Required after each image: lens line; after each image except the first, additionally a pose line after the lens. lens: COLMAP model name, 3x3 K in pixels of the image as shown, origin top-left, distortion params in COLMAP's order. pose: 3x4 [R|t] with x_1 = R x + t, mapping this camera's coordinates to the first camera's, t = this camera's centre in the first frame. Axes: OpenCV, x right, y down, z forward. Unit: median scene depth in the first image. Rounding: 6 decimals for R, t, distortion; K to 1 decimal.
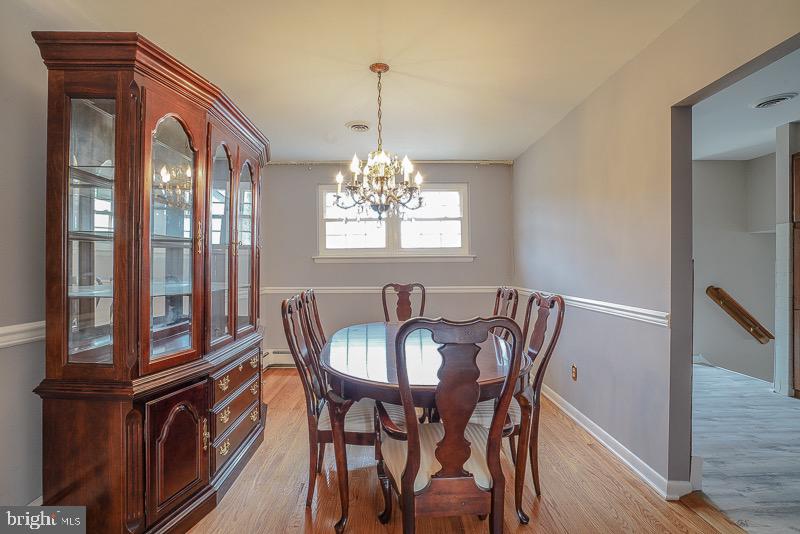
lens RADIAL K [[377.2, 0, 400.0], [0, 377.2, 267.0], [0, 0, 1]] dist [-0.041363, 0.000808]
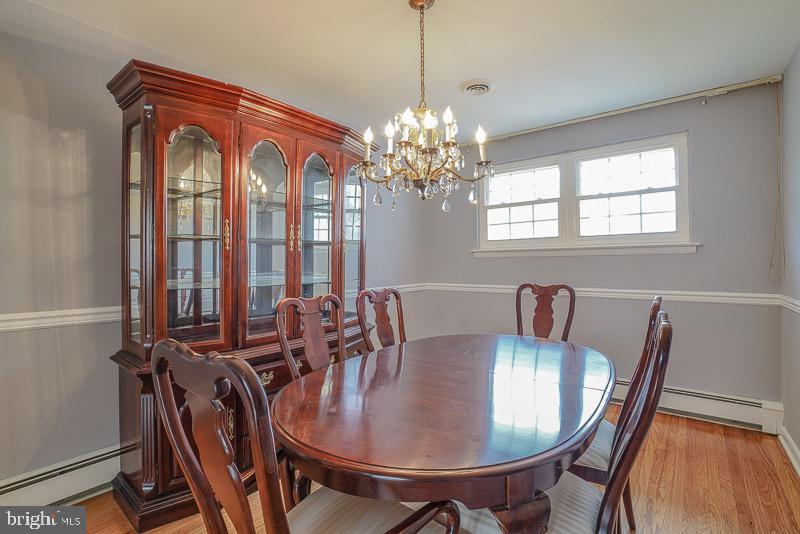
lens RADIAL K [[377.2, 0, 400.0], [0, 377.2, 267.0], [0, 0, 1]] dist [-0.041363, 0.000808]
pose [[0.771355, 0.007604, -0.636360, 0.256247], [0.004015, 0.999851, 0.016815, -0.003622], [0.636392, -0.015525, 0.771209, 0.252265]]
